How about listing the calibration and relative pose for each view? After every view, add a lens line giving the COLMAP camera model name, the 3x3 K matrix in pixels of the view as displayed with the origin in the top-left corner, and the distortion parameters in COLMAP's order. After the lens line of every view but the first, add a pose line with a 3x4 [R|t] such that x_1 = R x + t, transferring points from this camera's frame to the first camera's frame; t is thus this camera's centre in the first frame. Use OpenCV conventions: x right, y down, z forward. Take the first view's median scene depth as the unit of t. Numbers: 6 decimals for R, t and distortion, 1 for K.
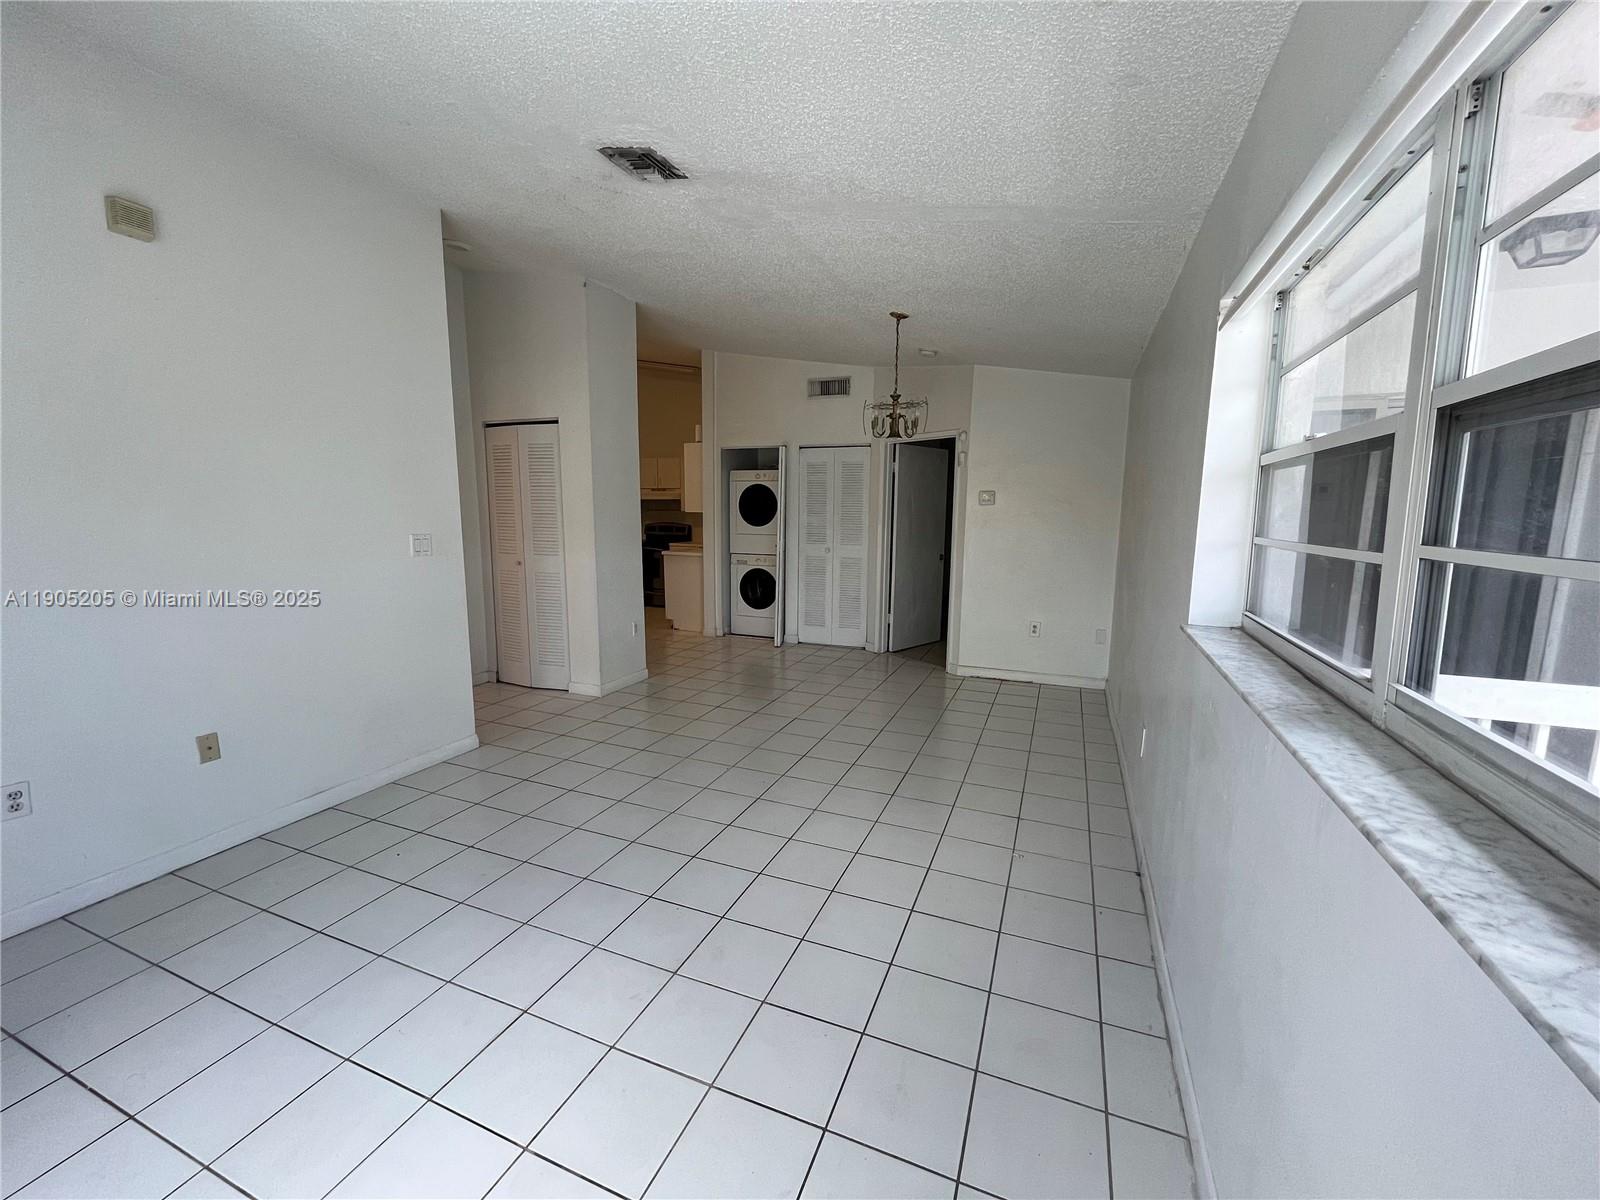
lens RADIAL K [[647.2, 0, 806.4], [0, 647.2, 596.3], [0, 0, 1]] dist [-0.001976, -0.000658]
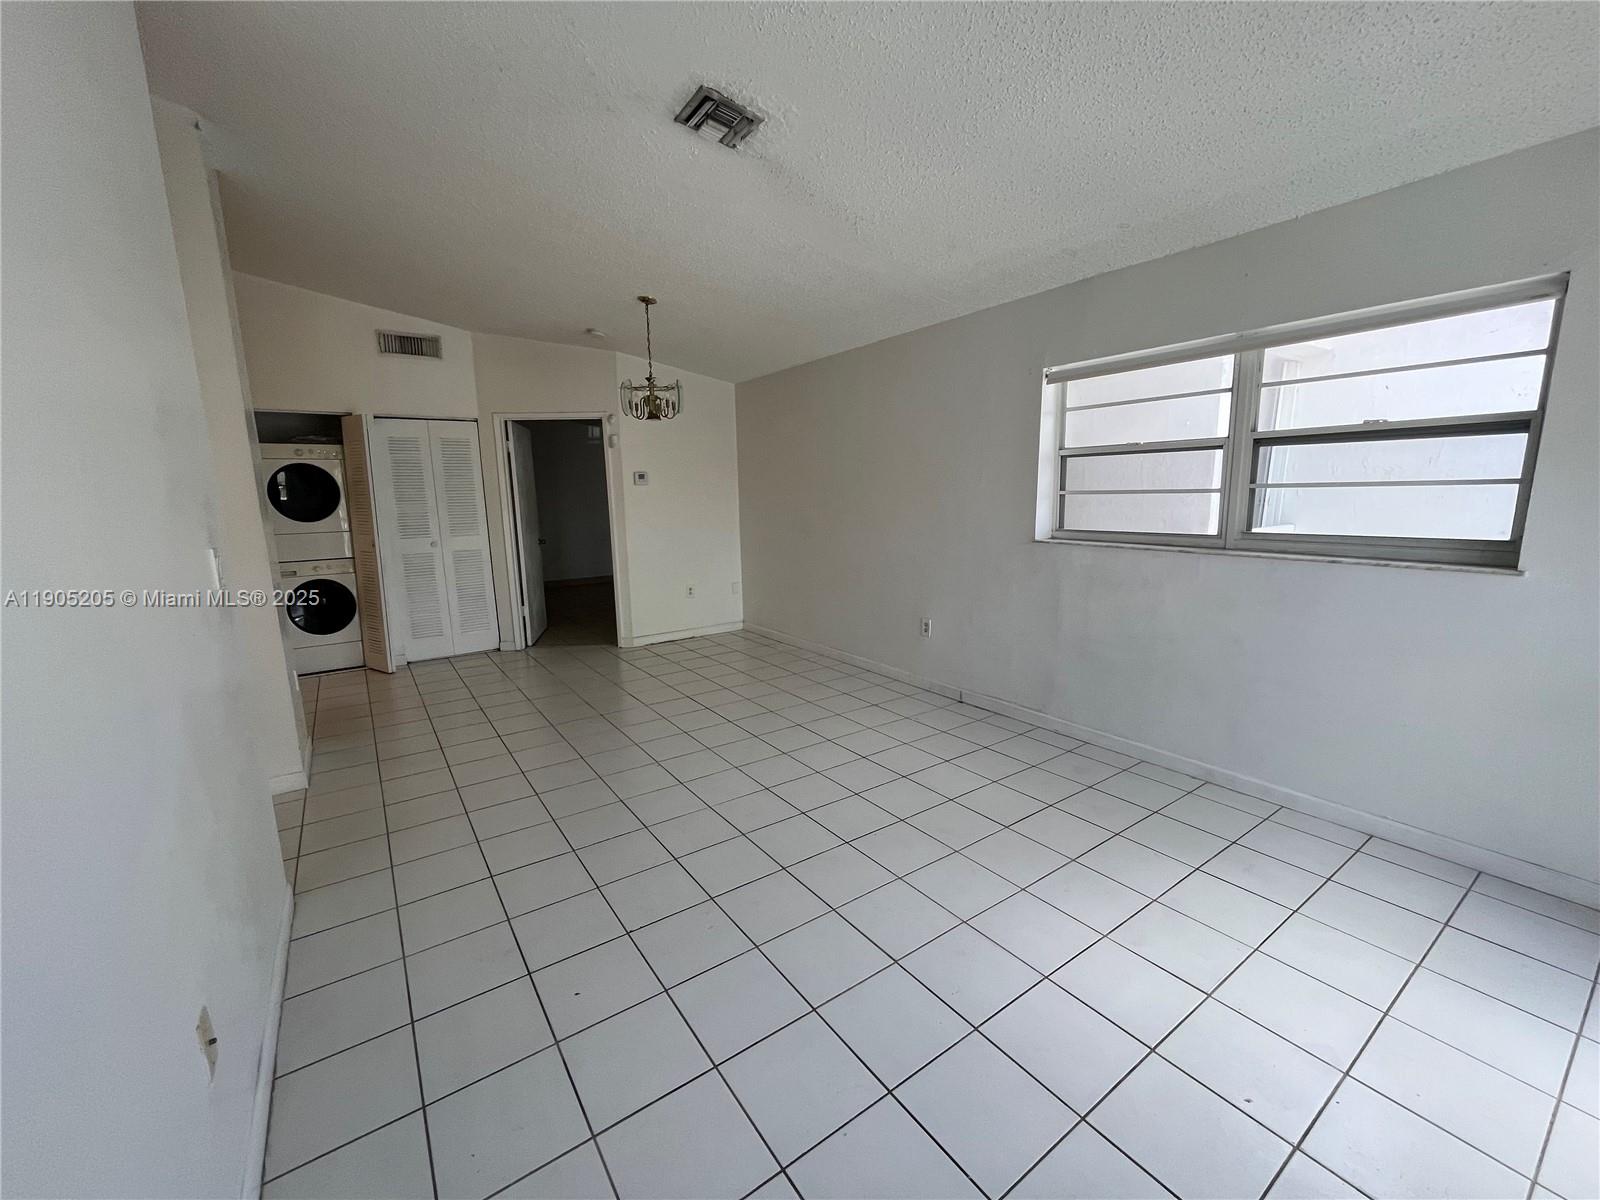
lens RADIAL K [[647.2, 0, 786.0], [0, 647.2, 598.2], [0, 0, 1]] dist [-0.001976, -0.000658]
pose [[0.551195, -0.157955, 0.819289, -0.408772], [0.138023, 0.985651, 0.097171, -0.021250], [-0.822881, 0.059520, 0.565087, 0.161995]]
